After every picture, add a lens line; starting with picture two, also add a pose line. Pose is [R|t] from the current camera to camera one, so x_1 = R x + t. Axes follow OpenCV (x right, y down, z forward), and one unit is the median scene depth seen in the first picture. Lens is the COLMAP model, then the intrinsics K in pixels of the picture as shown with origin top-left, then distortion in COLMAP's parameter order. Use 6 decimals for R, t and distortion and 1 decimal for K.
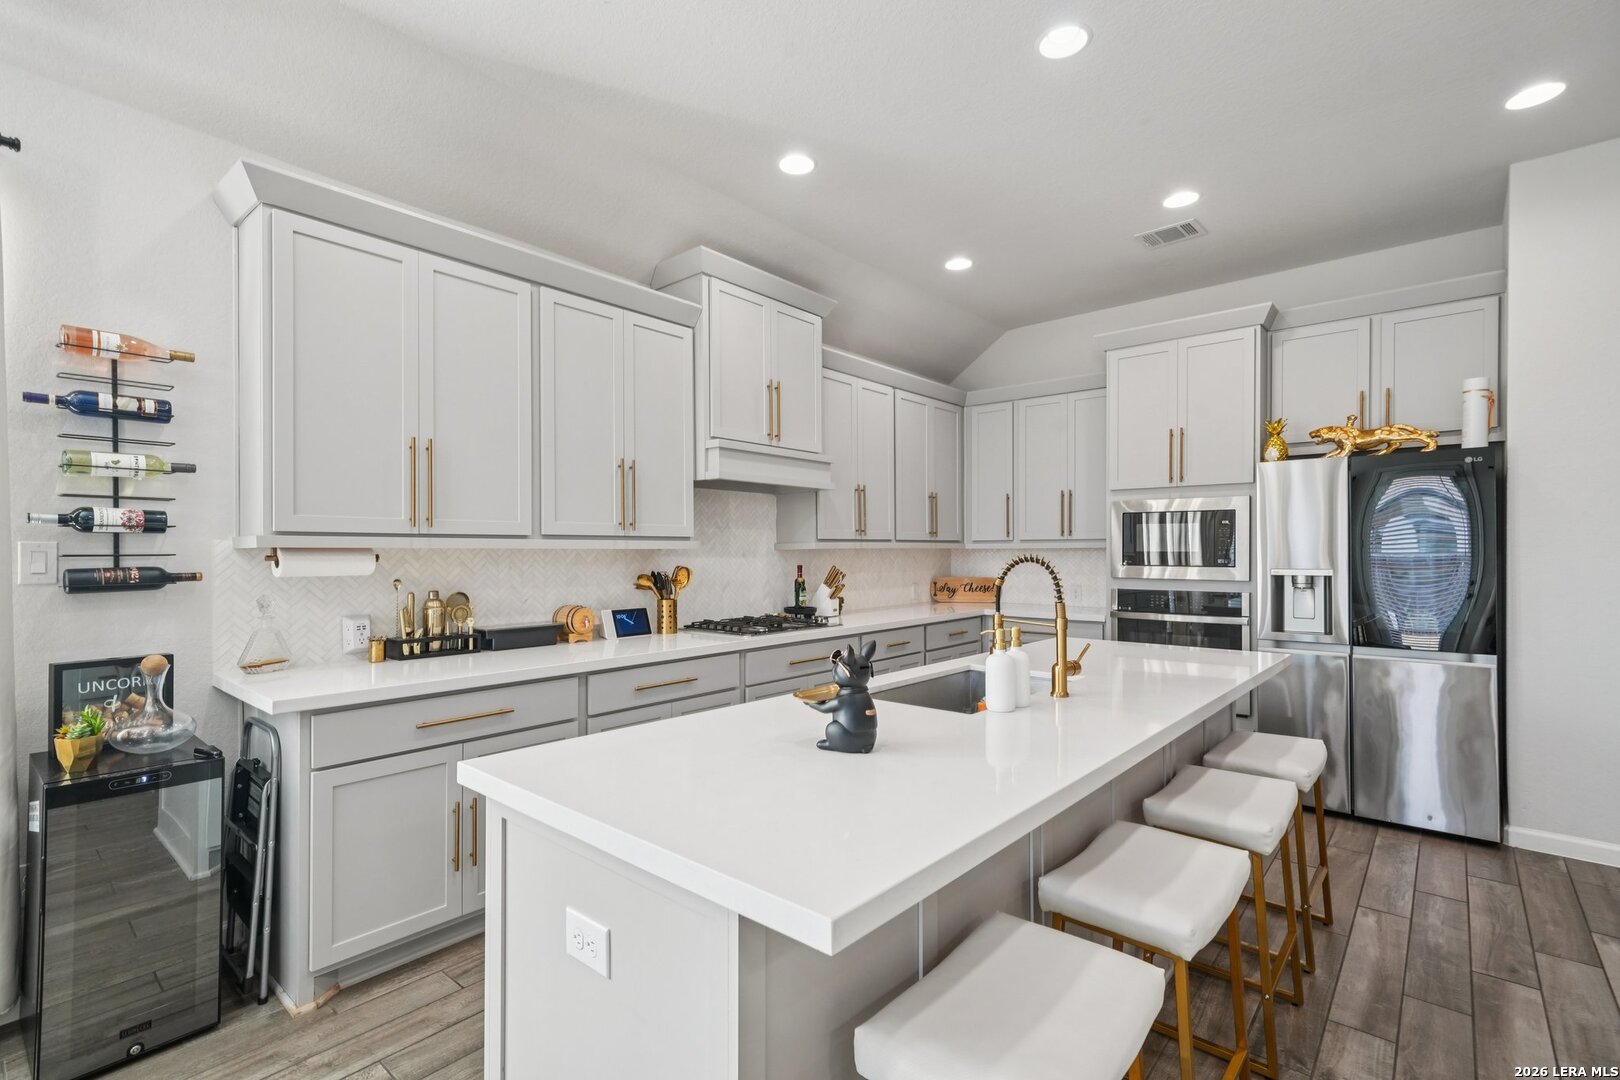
lens RADIAL K [[744.8, 0, 808.7], [0, 744.8, 550.6], [0, 0, 1]] dist [0.011880, -0.000223]
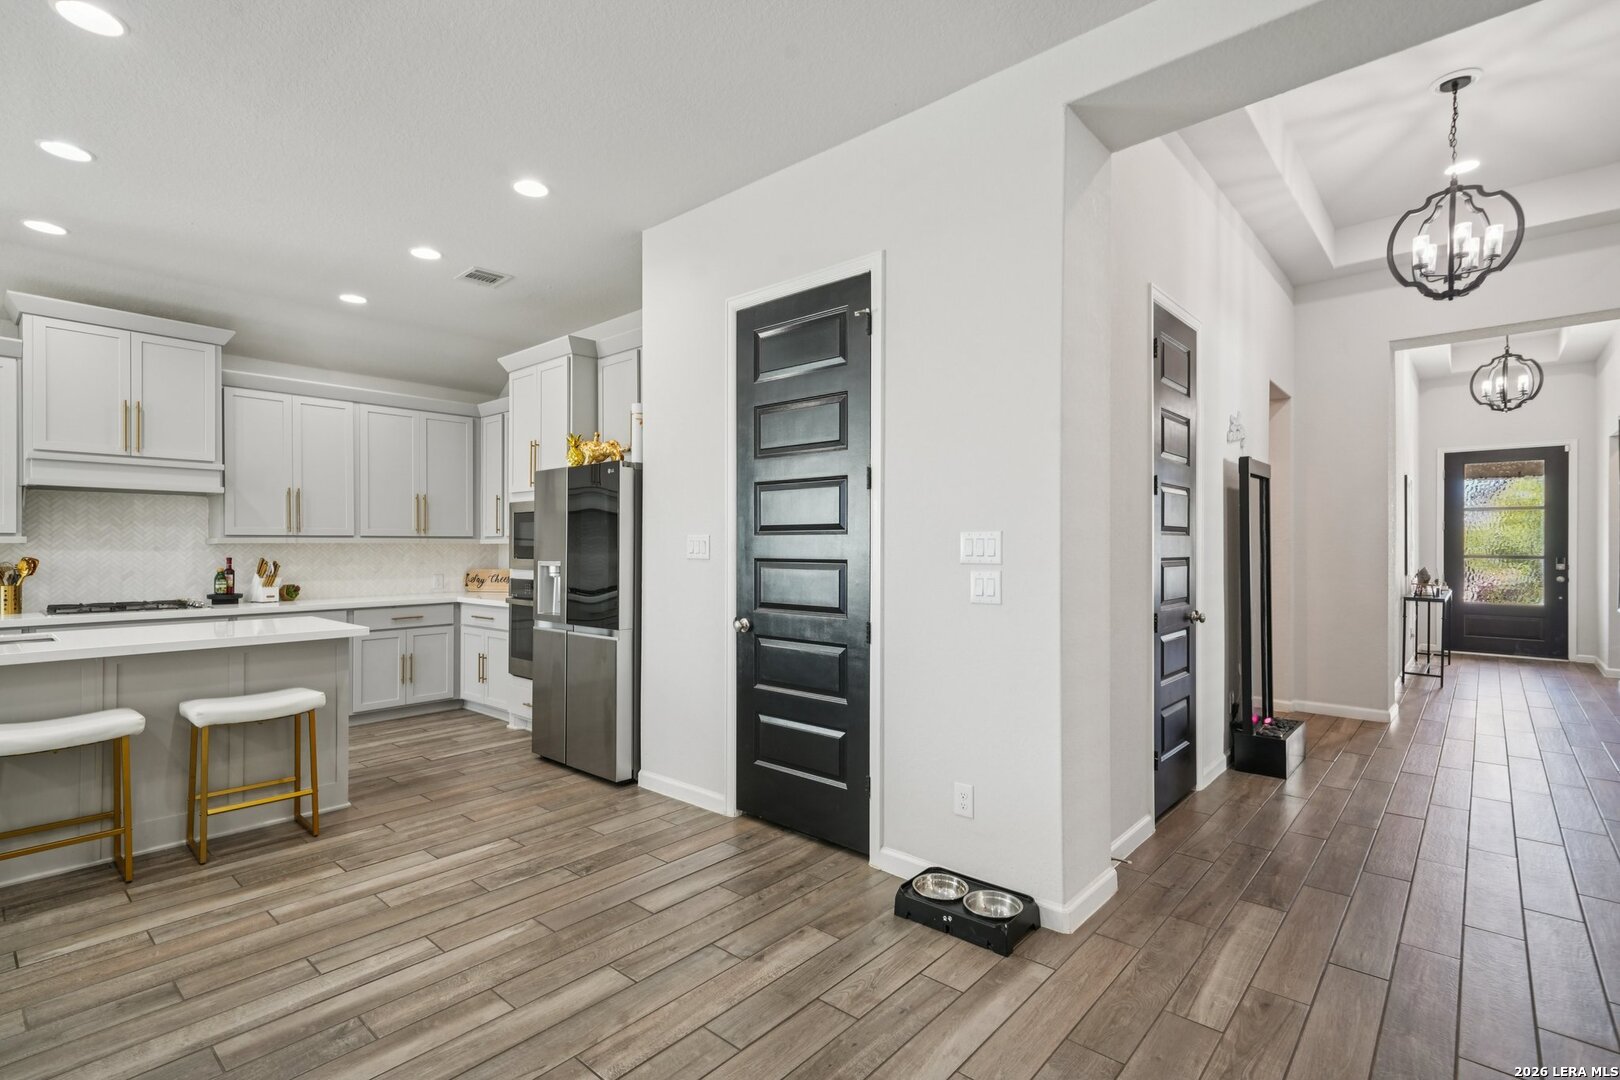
lens RADIAL K [[758.3, 0, 808.0], [0, 758.3, 544.4], [0, 0, 1]] dist [0.013702, 0.000281]
pose [[0.999901, 0.002039, -0.013898, 1.113840], [-0.002084, 0.999993, -0.003235, 0.001526], [0.013891, 0.003263, 0.999898, -0.214259]]
